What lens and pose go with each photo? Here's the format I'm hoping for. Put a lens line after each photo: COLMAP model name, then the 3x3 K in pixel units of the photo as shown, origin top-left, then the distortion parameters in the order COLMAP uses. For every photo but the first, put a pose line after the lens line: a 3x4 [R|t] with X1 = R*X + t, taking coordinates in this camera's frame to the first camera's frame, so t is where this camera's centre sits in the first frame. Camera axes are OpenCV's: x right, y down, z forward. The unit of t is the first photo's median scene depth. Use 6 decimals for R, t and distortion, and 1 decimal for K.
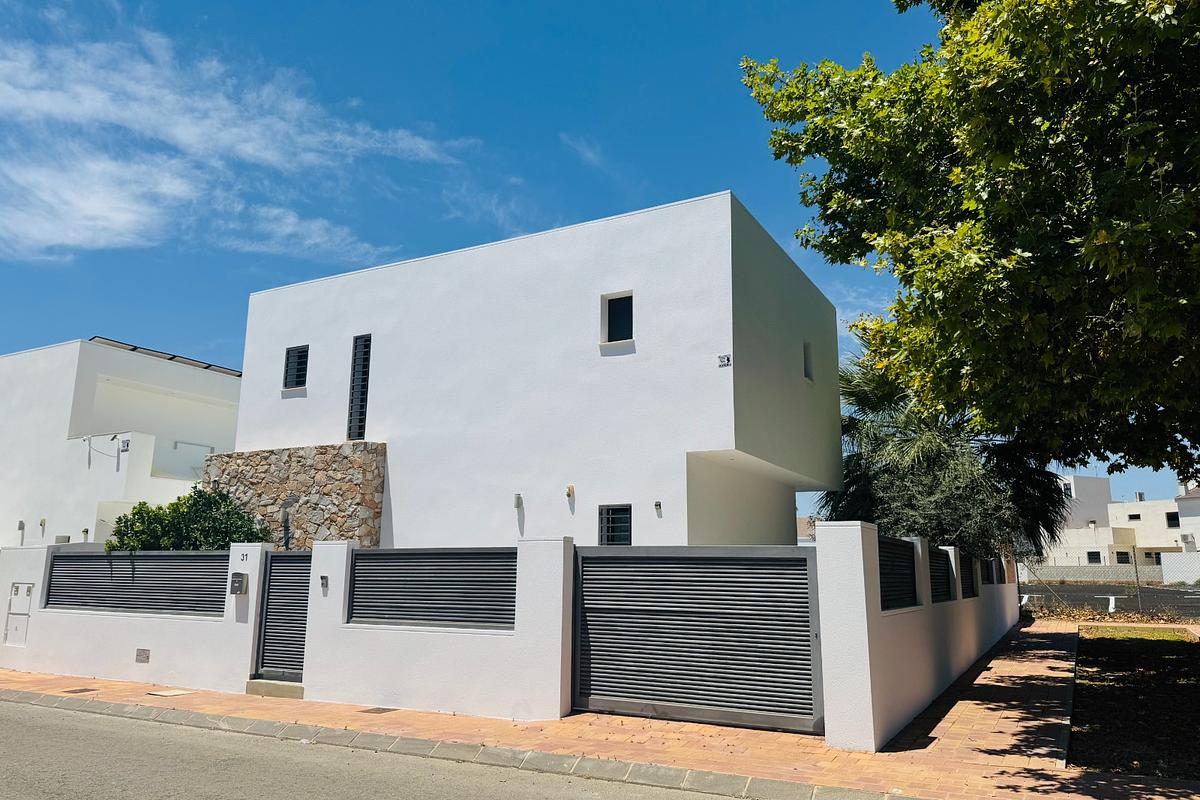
lens RADIAL K [[872.4, 0, 600.0], [0, 872.4, 400.0], [0, 0, 1]] dist [0.001366, -0.006591]
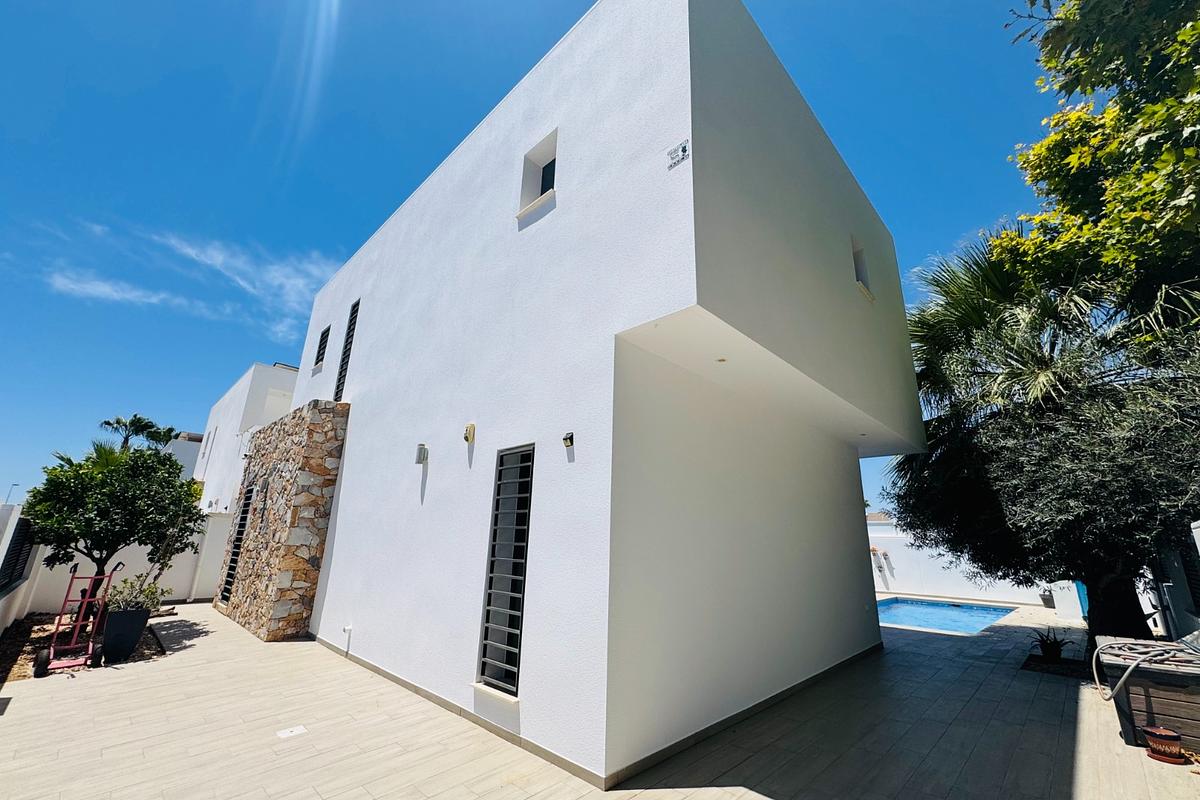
lens RADIAL K [[476.5, 0, 600.0], [0, 476.5, 400.0], [0, 0, 1]] dist [-0.002238, -0.000284]
pose [[0.961341, -0.060568, -0.268617, 0.141696], [0.034057, 0.994172, -0.102283, 0.109489], [0.273247, 0.089180, 0.957801, 0.622699]]
